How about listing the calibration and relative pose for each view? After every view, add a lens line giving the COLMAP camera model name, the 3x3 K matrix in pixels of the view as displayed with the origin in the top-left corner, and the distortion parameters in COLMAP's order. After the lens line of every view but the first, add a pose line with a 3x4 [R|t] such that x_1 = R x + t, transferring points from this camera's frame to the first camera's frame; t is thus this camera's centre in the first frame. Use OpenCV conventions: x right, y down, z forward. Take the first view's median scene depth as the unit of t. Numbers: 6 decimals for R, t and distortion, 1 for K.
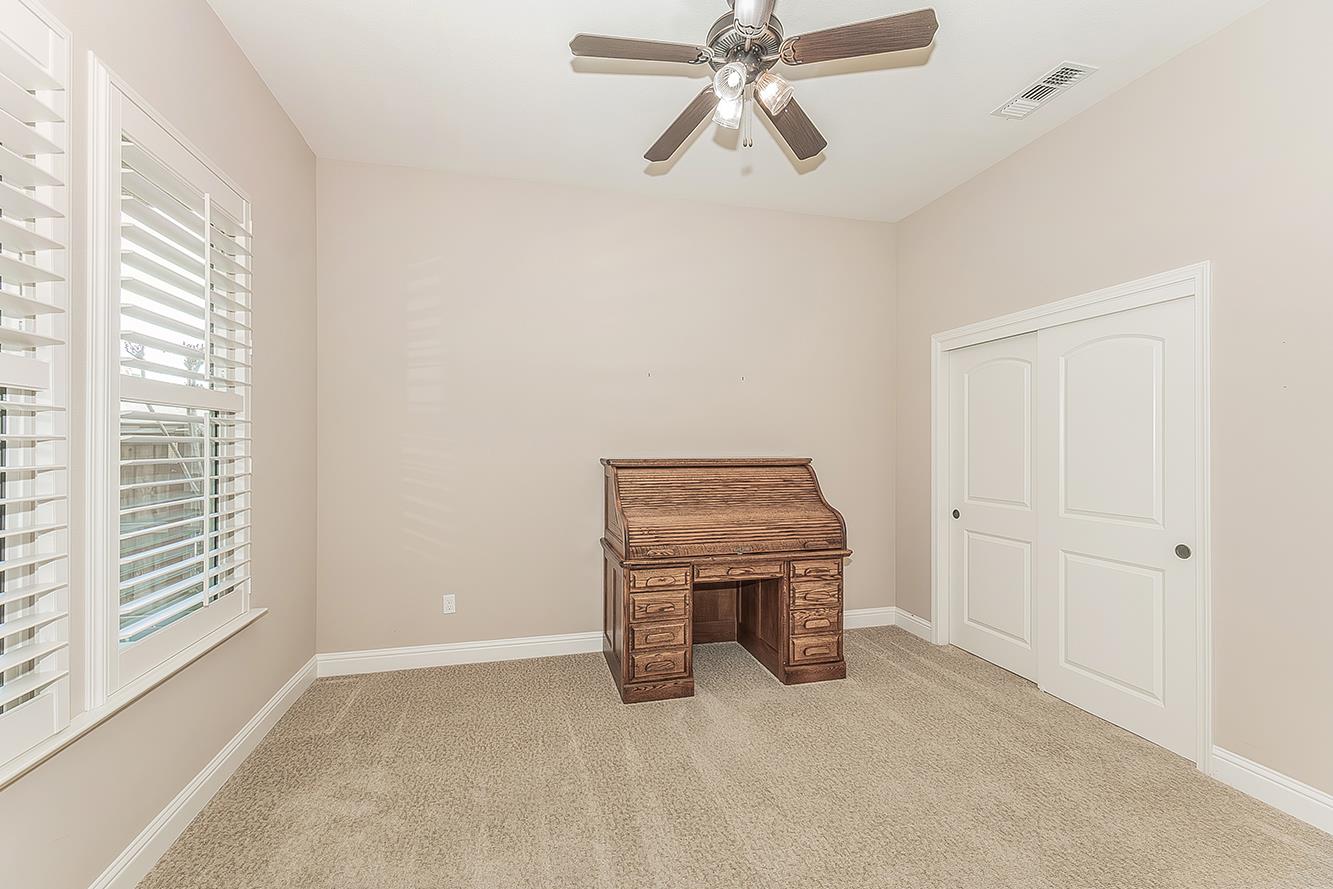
lens RADIAL K [[598.4, 0, 666.6], [0, 598.4, 448.1], [0, 0, 1]] dist [0.003928, 0.000472]
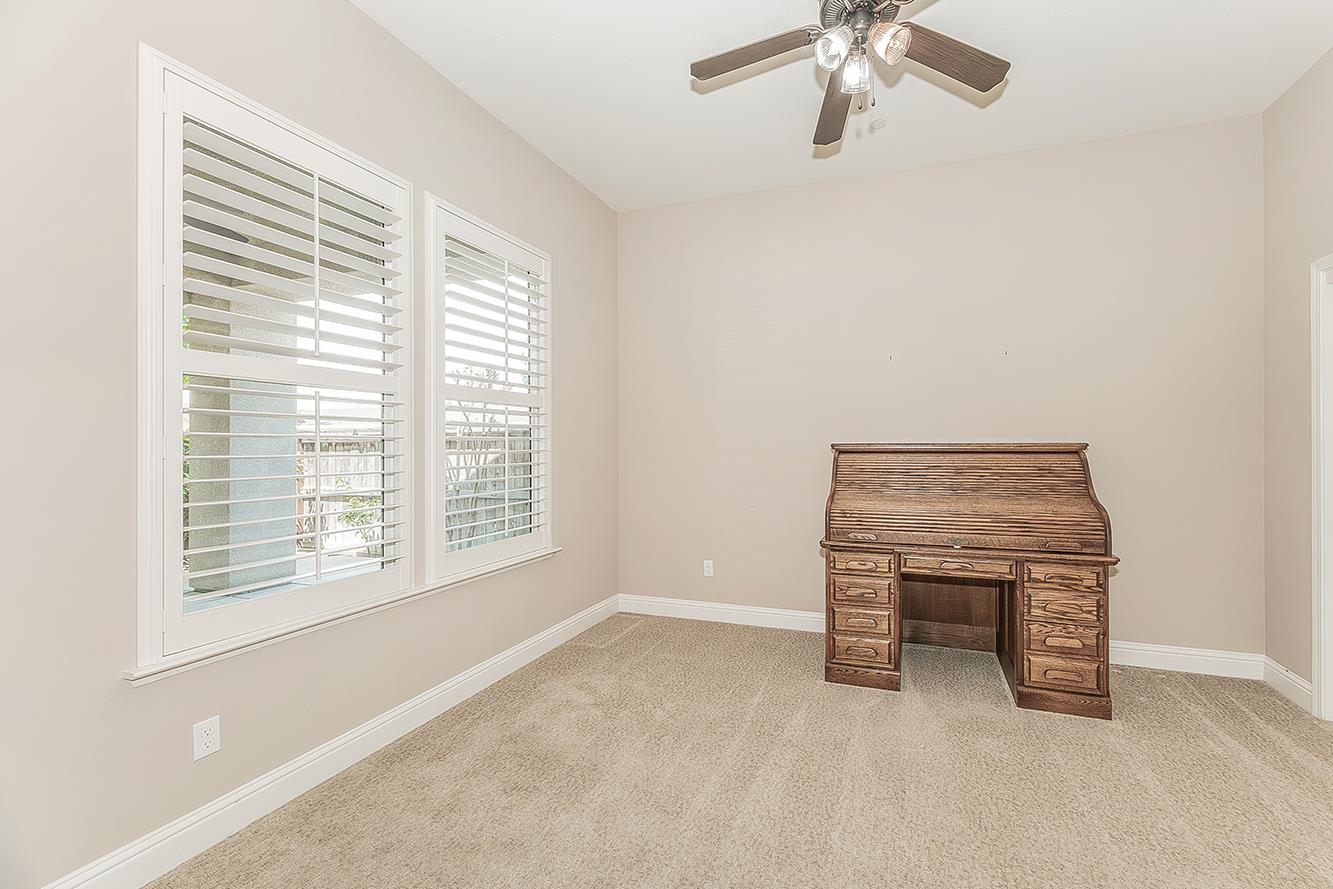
lens RADIAL K [[581.6, 0, 675.5], [0, 581.6, 447.9], [0, 0, 1]] dist [0.007041, 0.000186]
pose [[0.813765, 0.002614, -0.581189, 0.284323], [-0.003748, 0.999993, -0.000751, 0.029857], [0.581183, 0.002789, 0.813768, 0.041456]]
